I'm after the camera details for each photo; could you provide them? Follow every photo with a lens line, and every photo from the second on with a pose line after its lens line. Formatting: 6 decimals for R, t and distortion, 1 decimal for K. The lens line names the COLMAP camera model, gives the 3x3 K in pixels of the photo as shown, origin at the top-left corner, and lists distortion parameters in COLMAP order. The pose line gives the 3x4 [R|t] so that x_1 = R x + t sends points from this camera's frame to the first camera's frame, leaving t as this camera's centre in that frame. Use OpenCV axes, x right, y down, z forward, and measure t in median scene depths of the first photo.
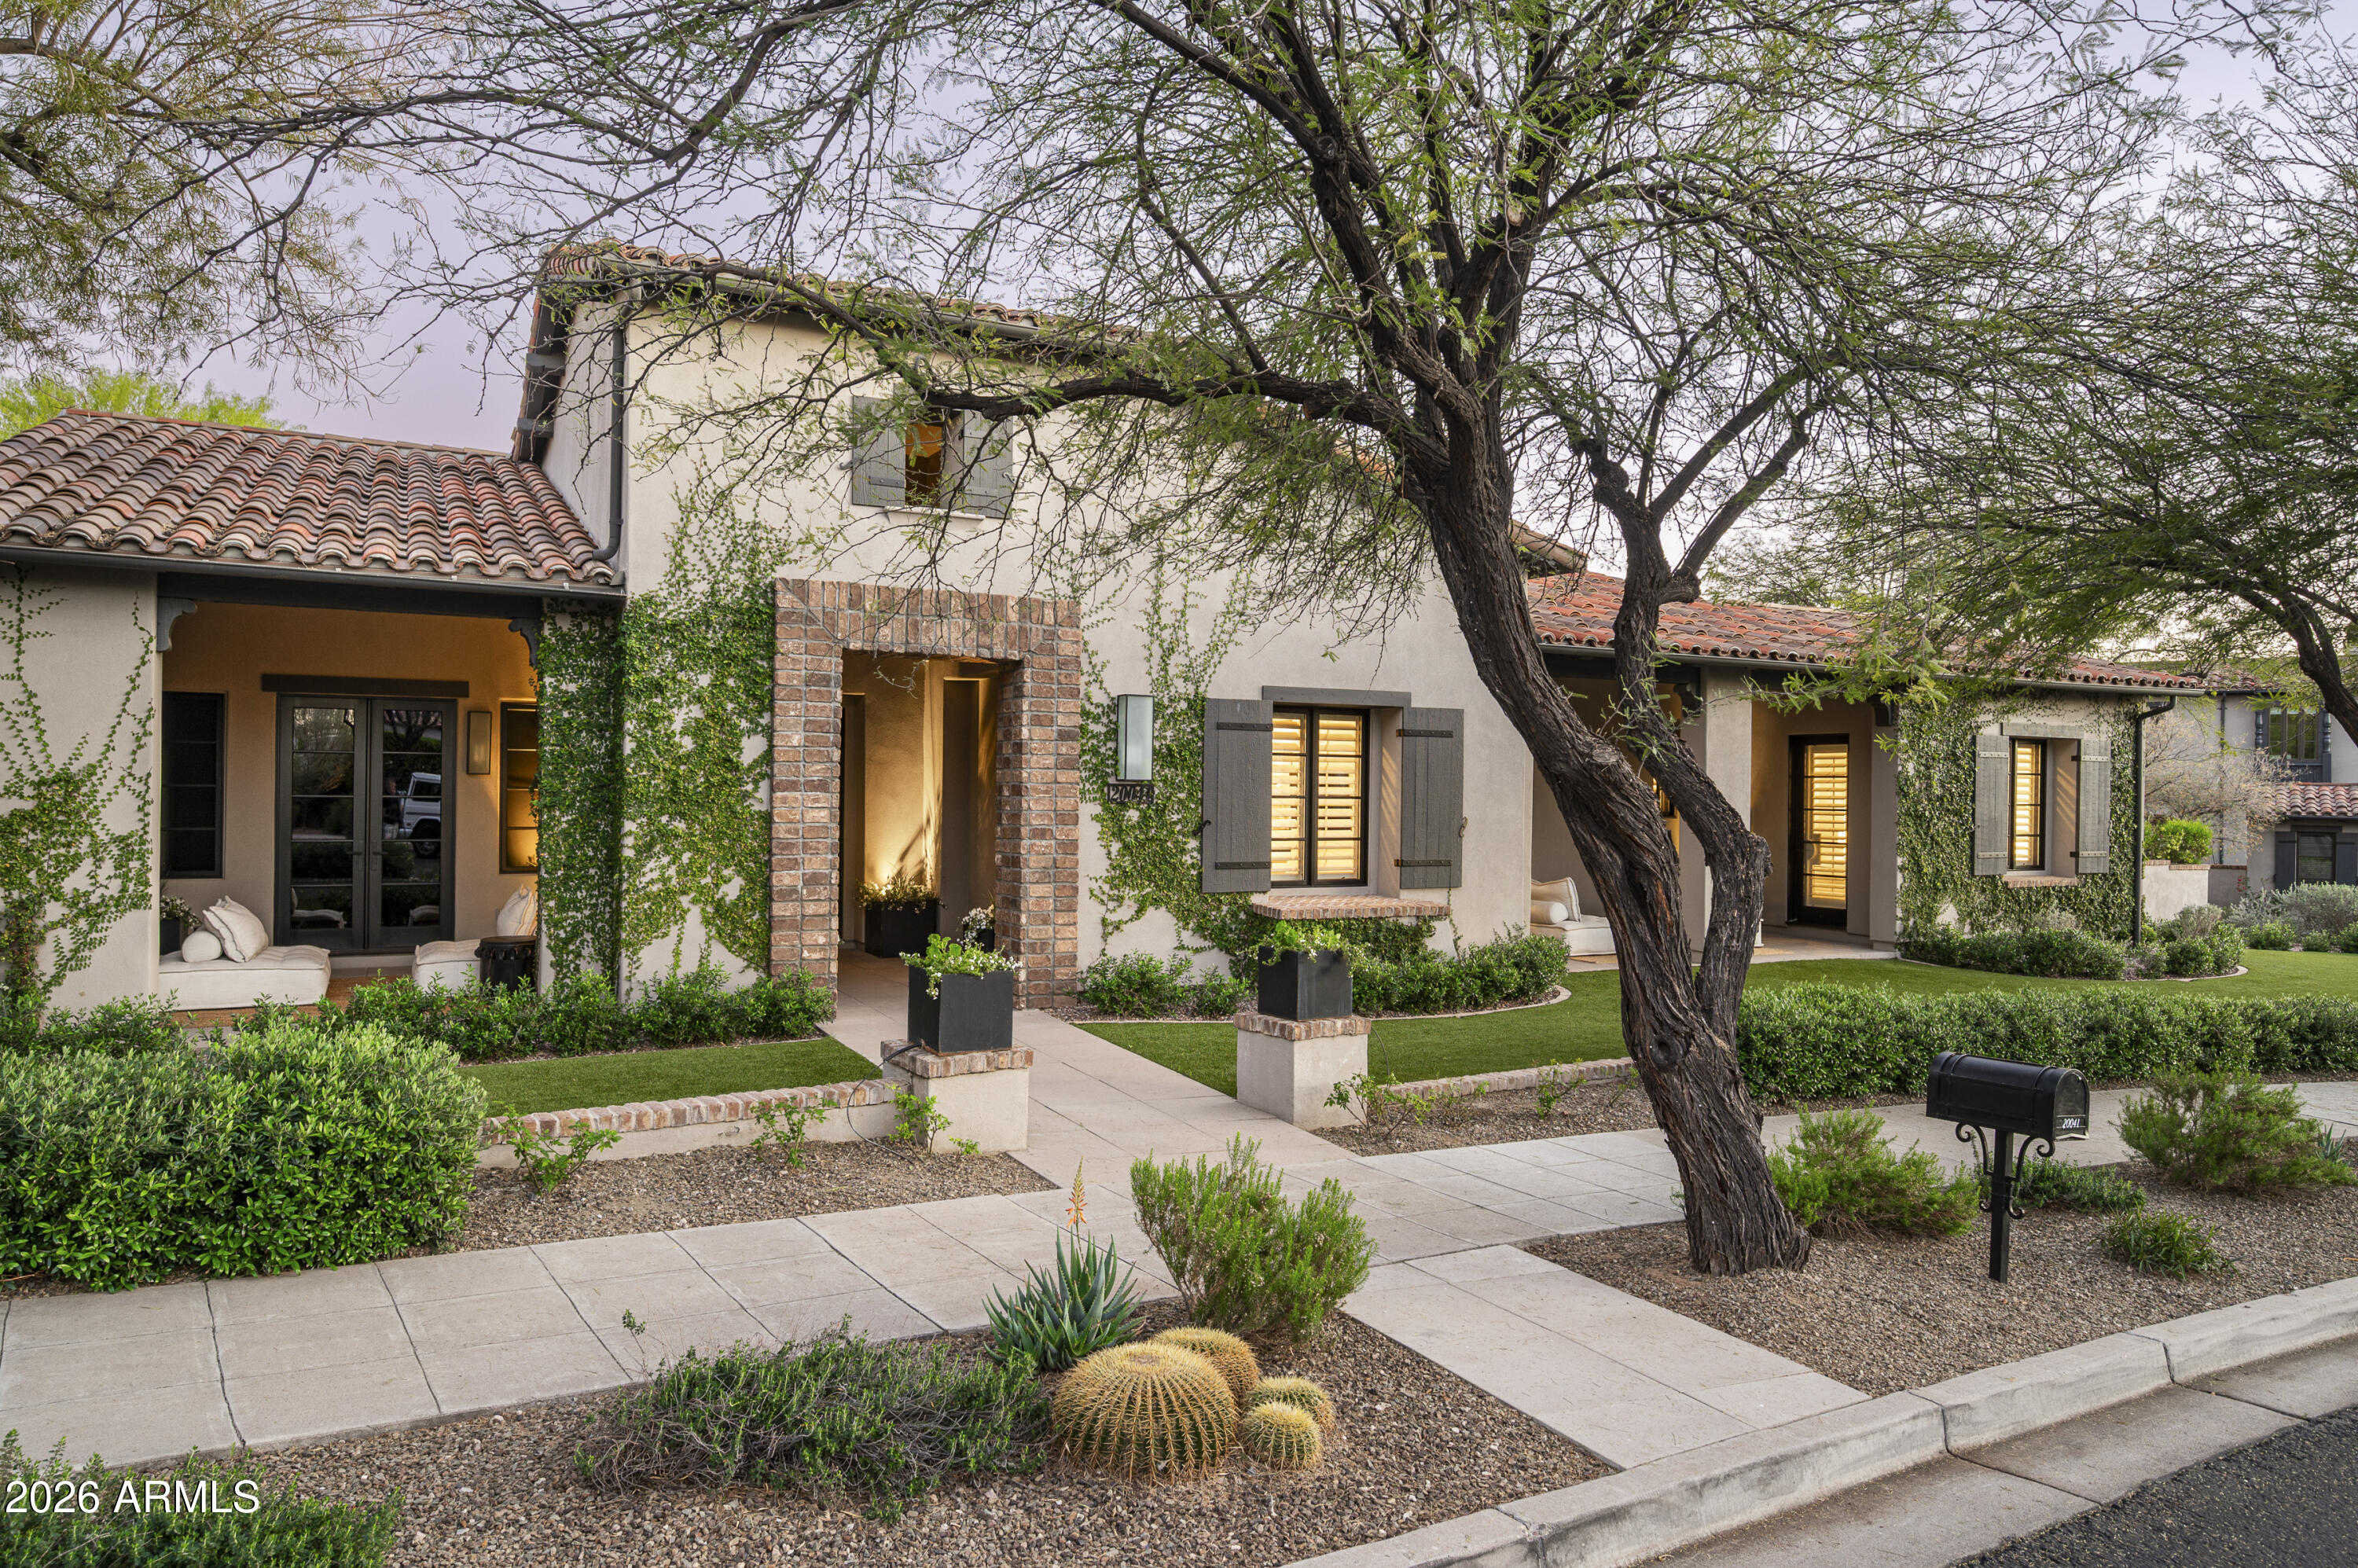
lens RADIAL K [[1512.0, 0, 1182.1], [0, 1512.0, 780.8], [0, 0, 1]] dist [-0.001667, -0.003958]
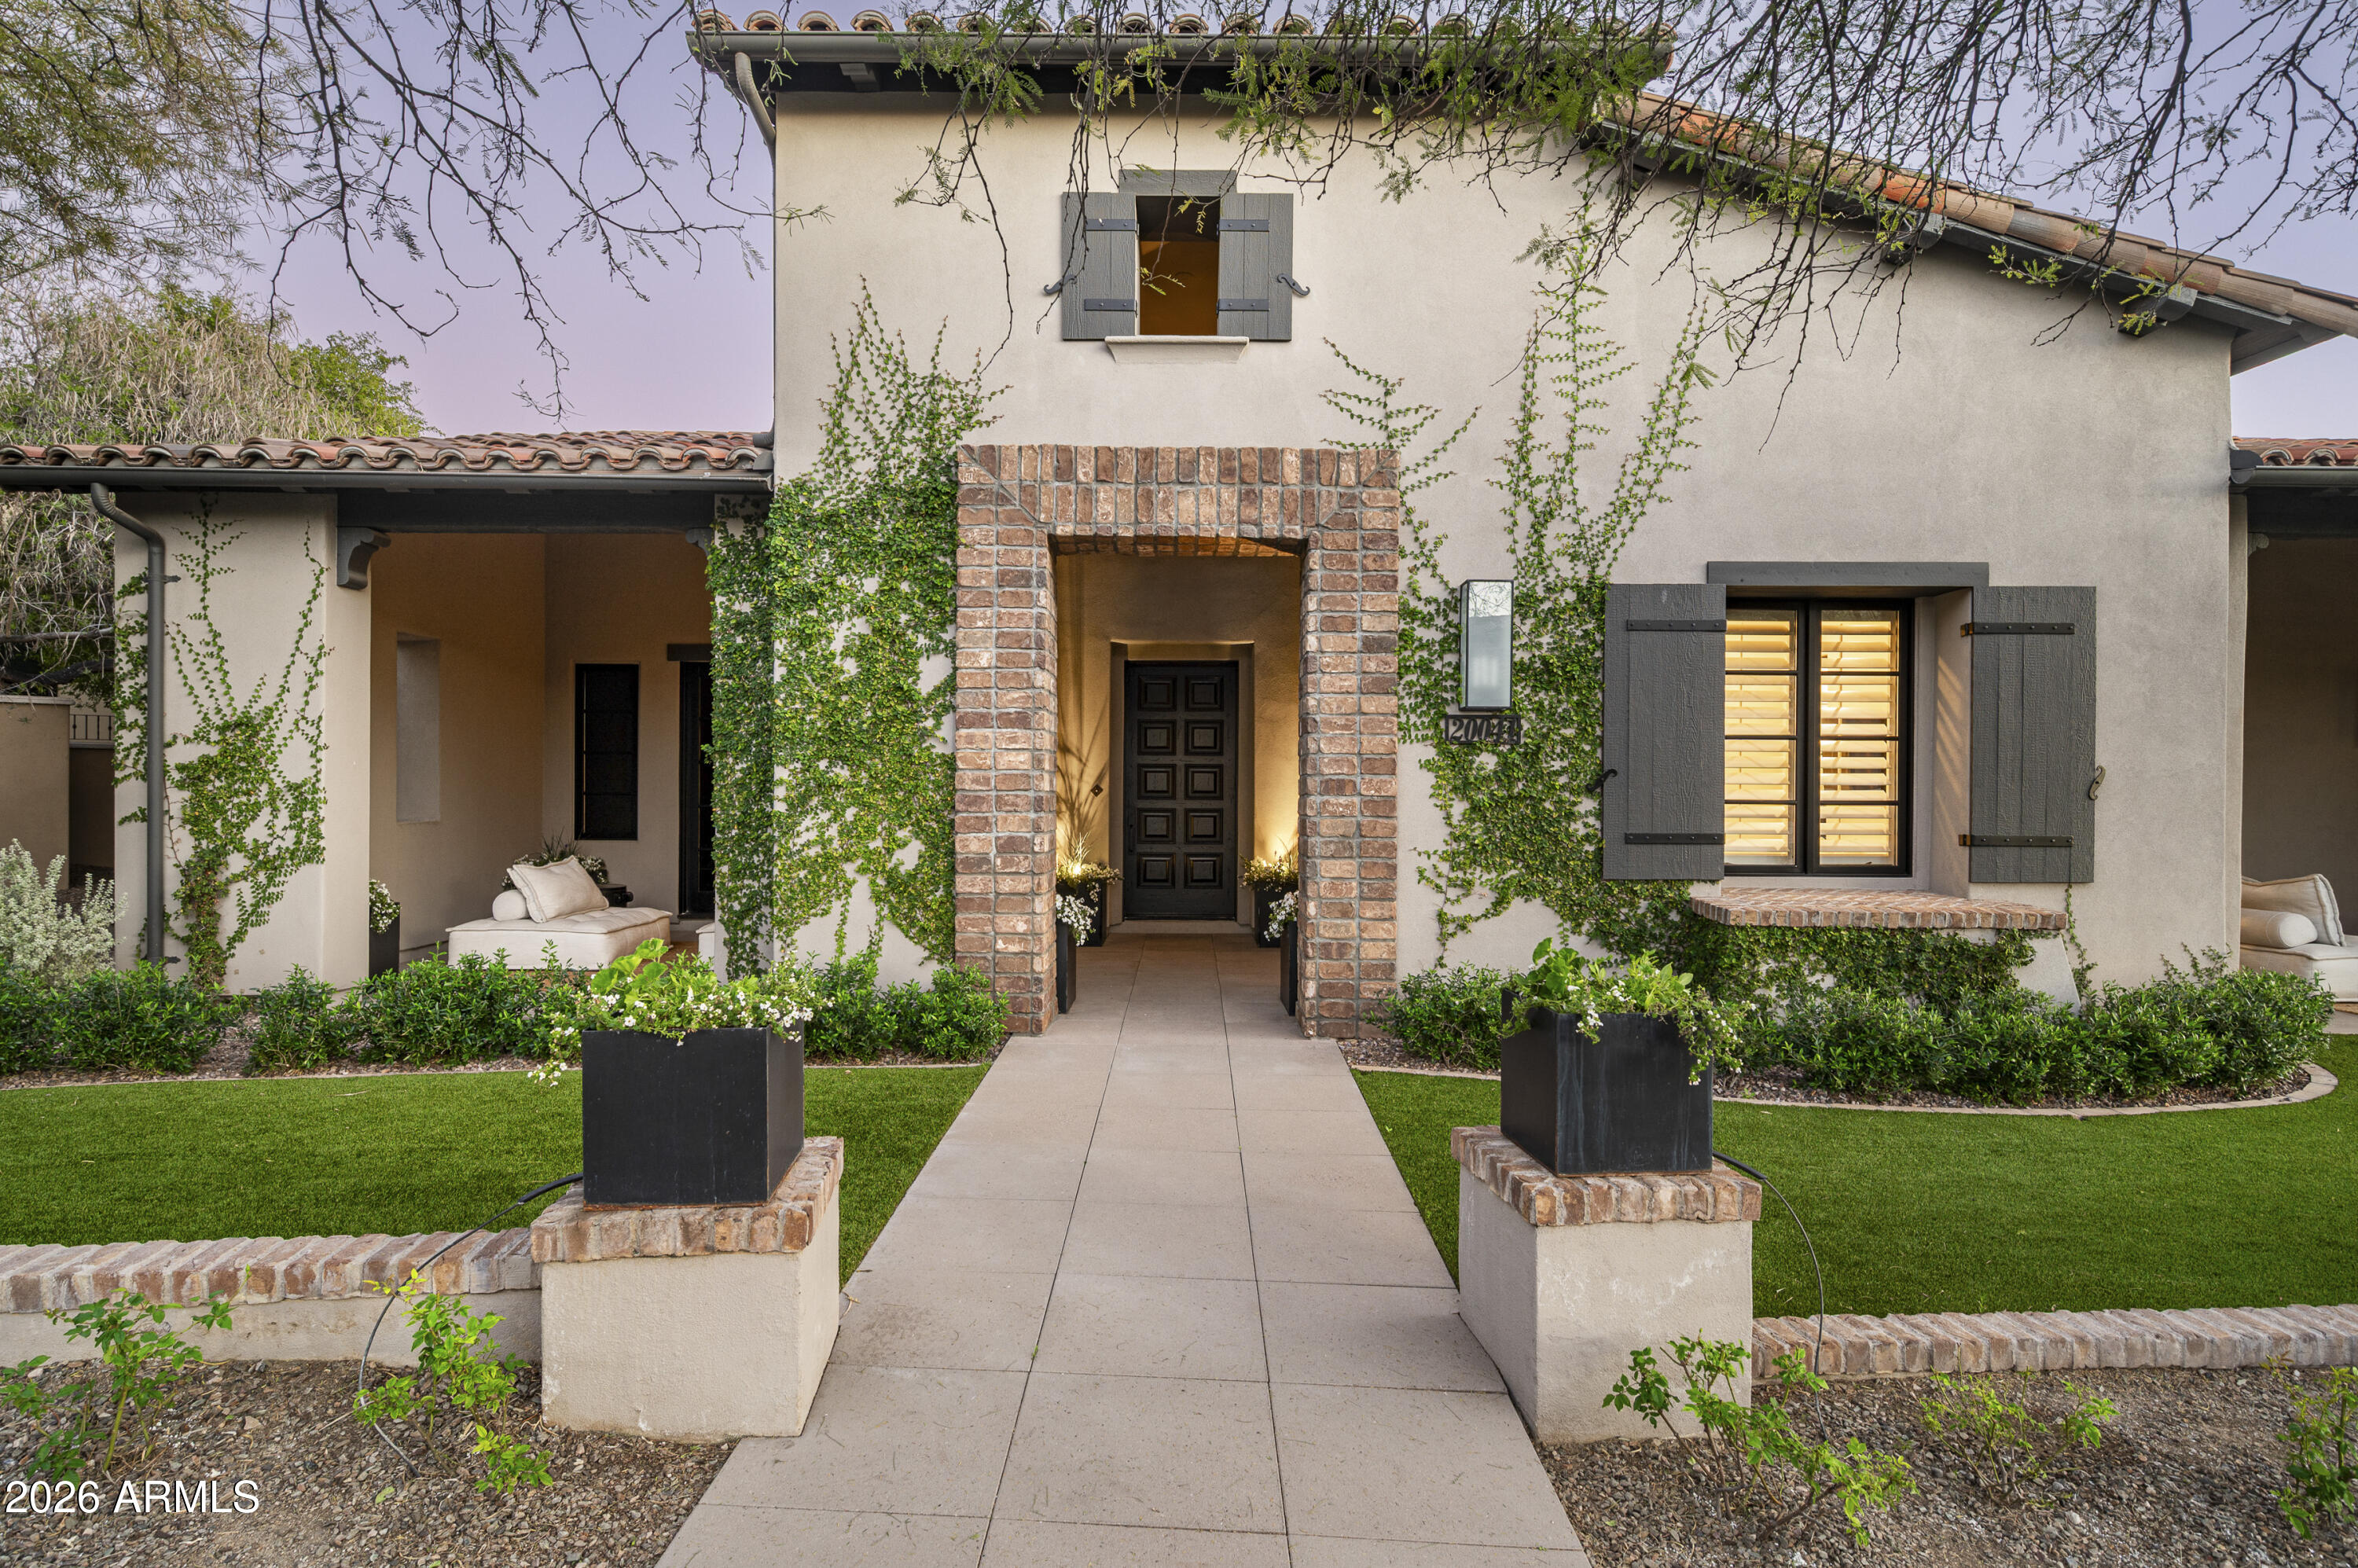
lens RADIAL K [[1228.6, 0, 1178.1], [0, 1228.6, 790.9], [0, 0, 1]] dist [0.000206, -0.000404]
pose [[0.886633, -0.006765, -0.462424, 0.111344], [0.007799, 0.999970, 0.000324, 0.038902], [0.462407, -0.003894, 0.886659, 0.503084]]
